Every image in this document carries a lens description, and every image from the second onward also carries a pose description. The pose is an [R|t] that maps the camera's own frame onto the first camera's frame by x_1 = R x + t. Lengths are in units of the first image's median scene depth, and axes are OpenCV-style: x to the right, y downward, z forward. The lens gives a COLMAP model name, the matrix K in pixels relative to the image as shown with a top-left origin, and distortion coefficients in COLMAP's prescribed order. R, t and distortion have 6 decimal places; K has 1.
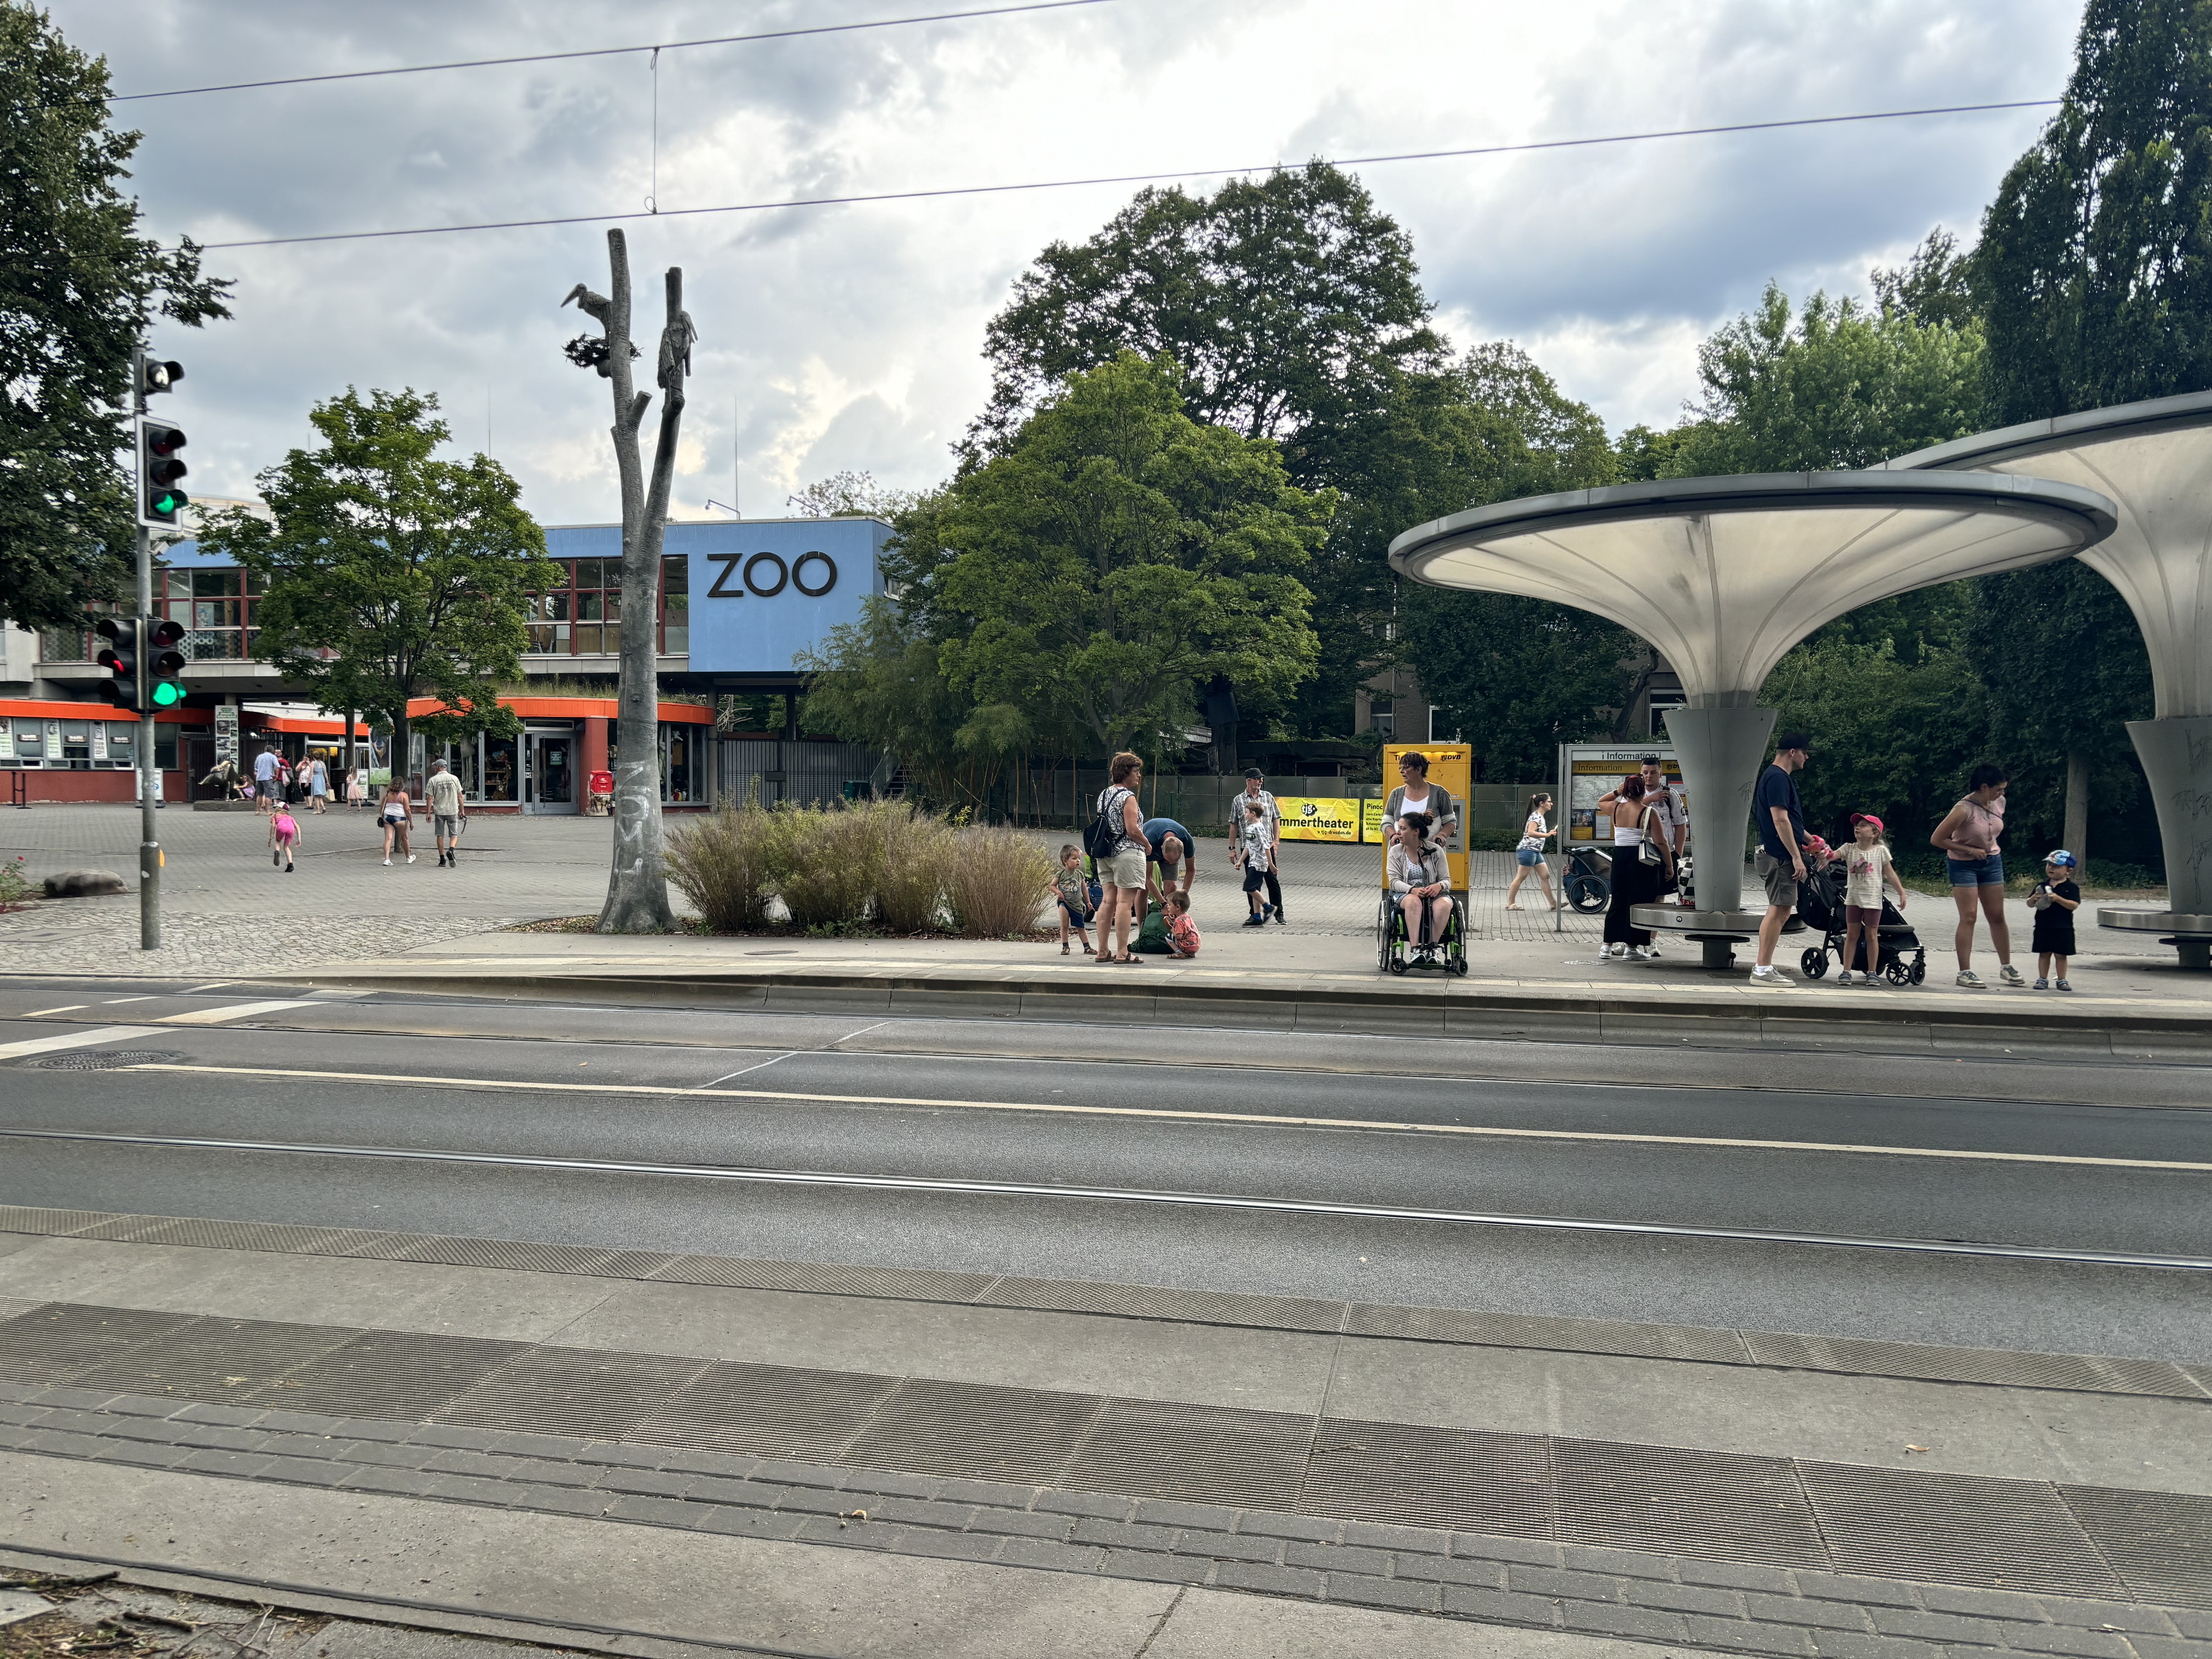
lens RADIAL K [[1685.5, 0, 1105.3], [0, 1685.5, 799.2], [0, 0, 1]] dist [0.011448, 0.011706]
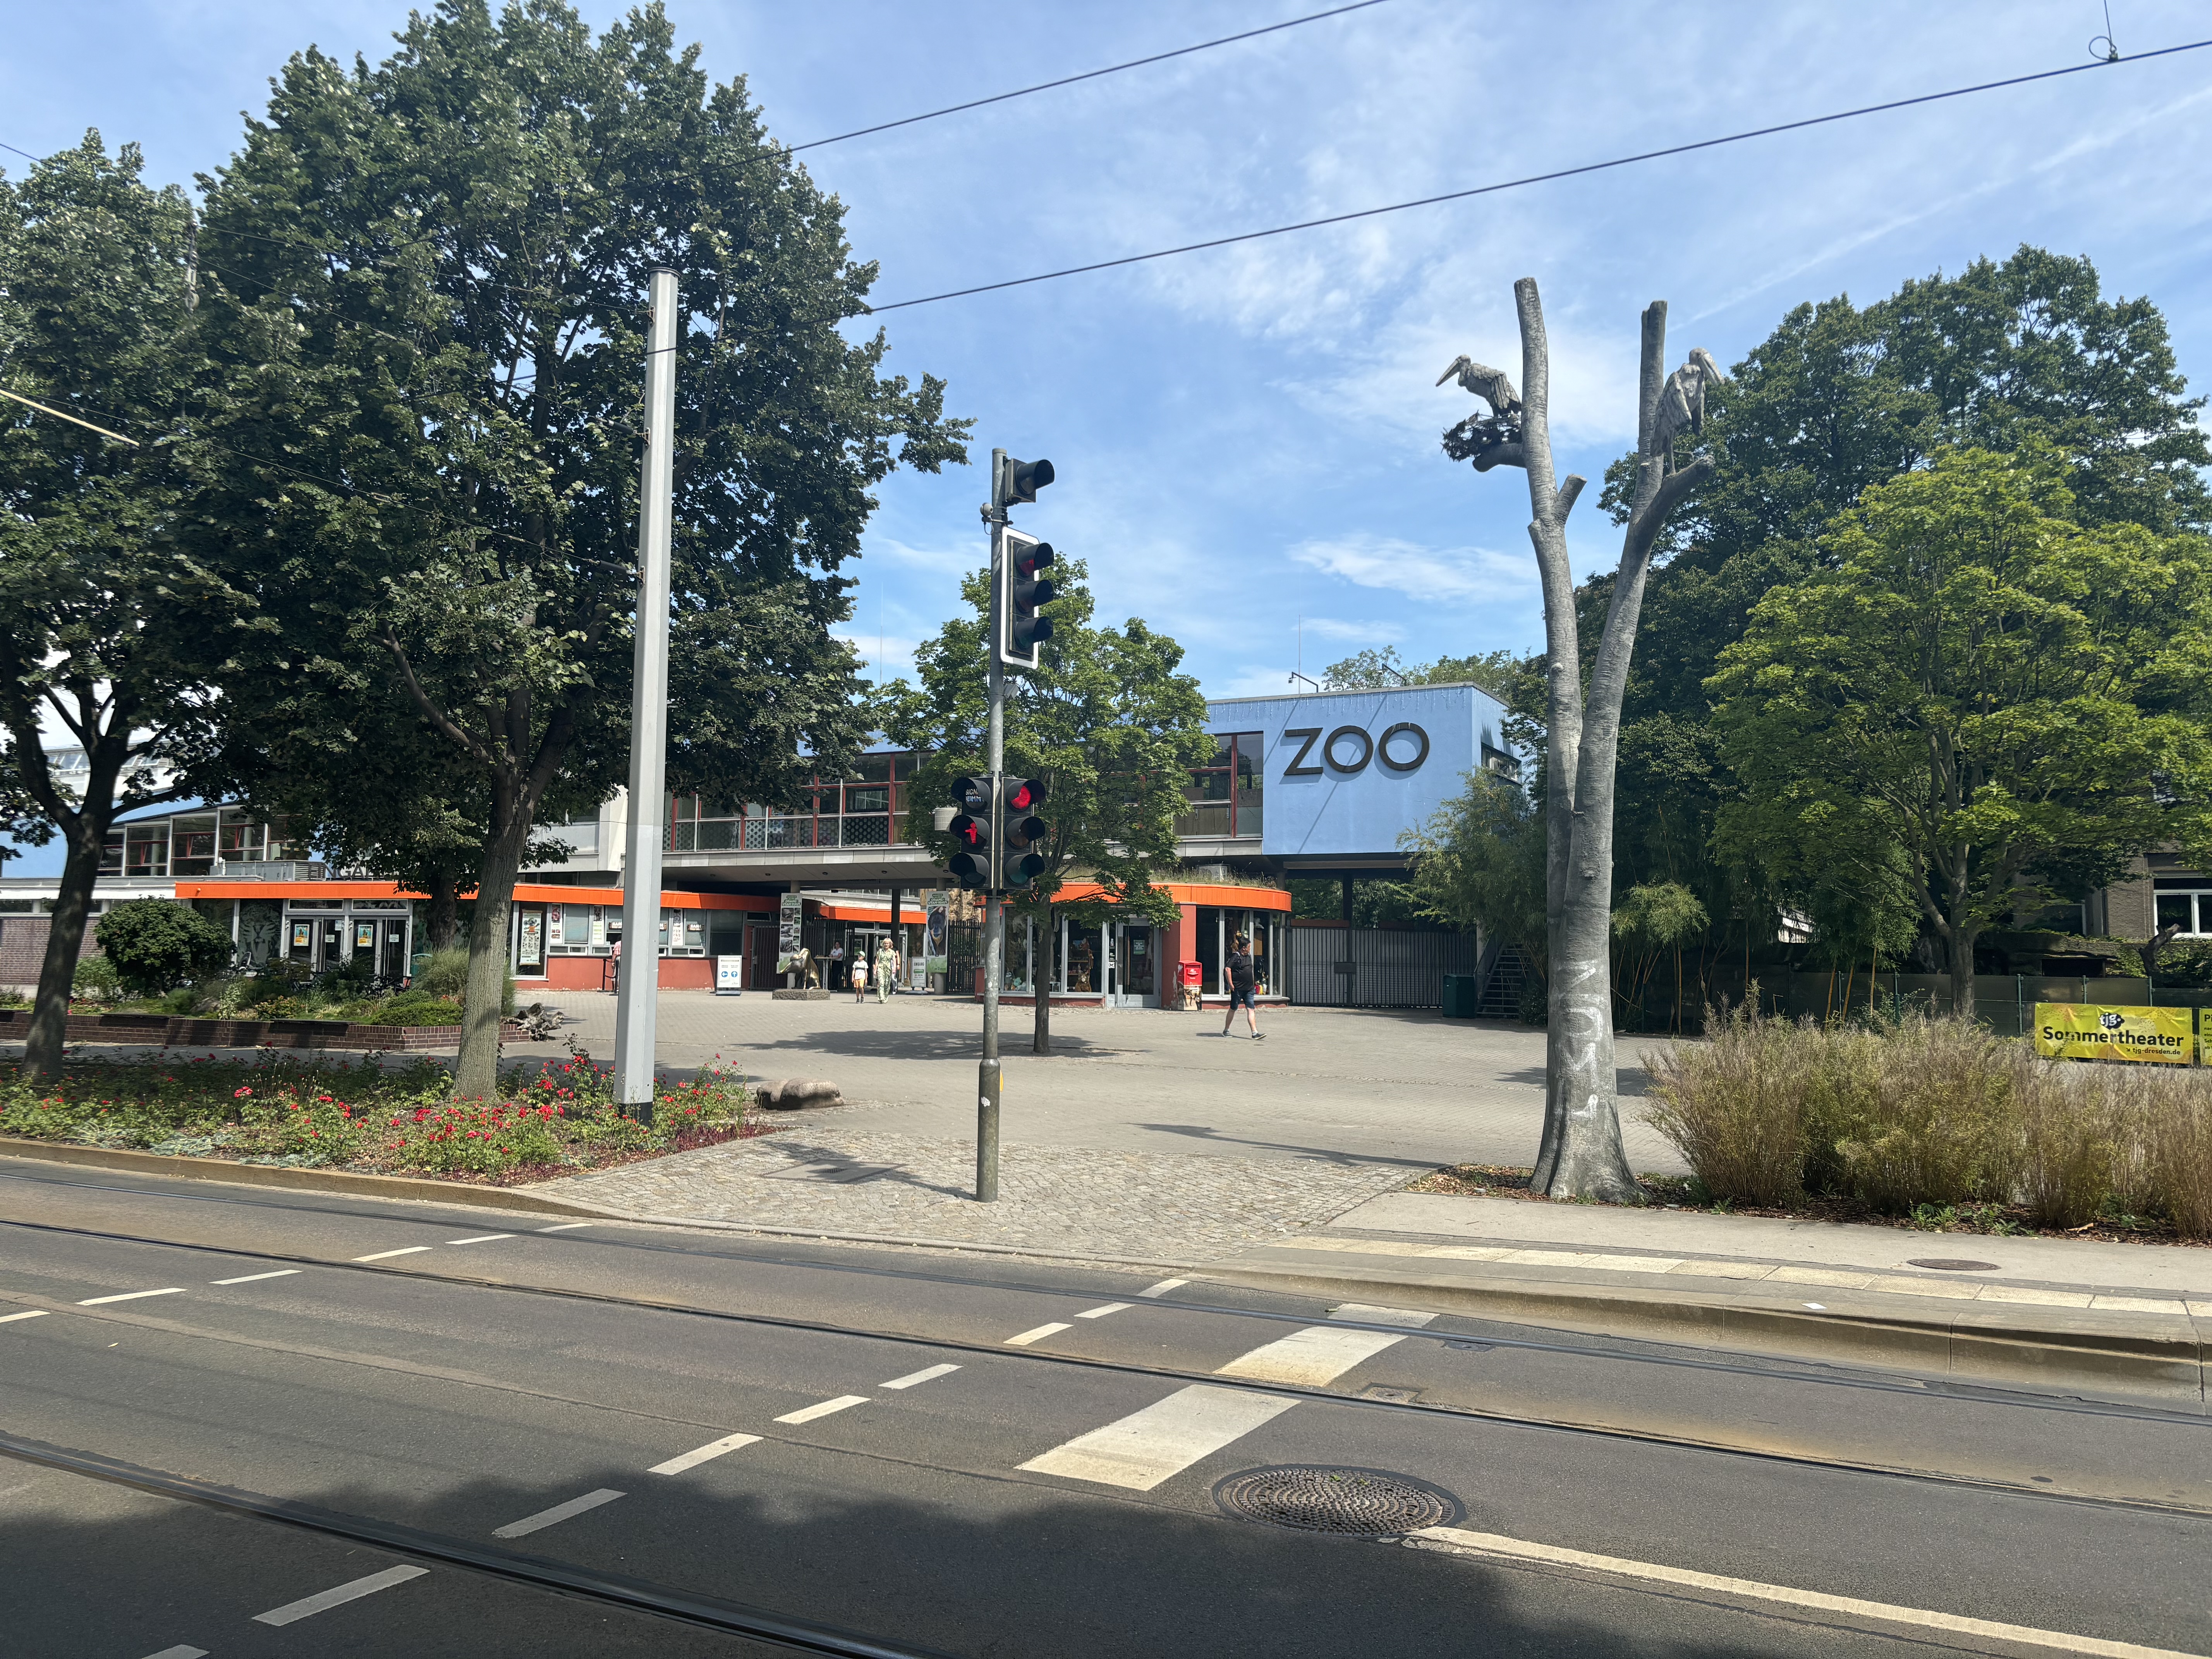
lens RADIAL K [[1629.4, 0, 1106.0], [0, 1629.4, 829.5], [0, 0, 1]] dist [0.078929, 0.000232]
pose [[0.973455, -0.012524, -0.228533, -0.134809], [-0.009082, 0.995602, -0.093246, -0.004734], [0.228696, 0.092847, 0.969060, 0.105531]]
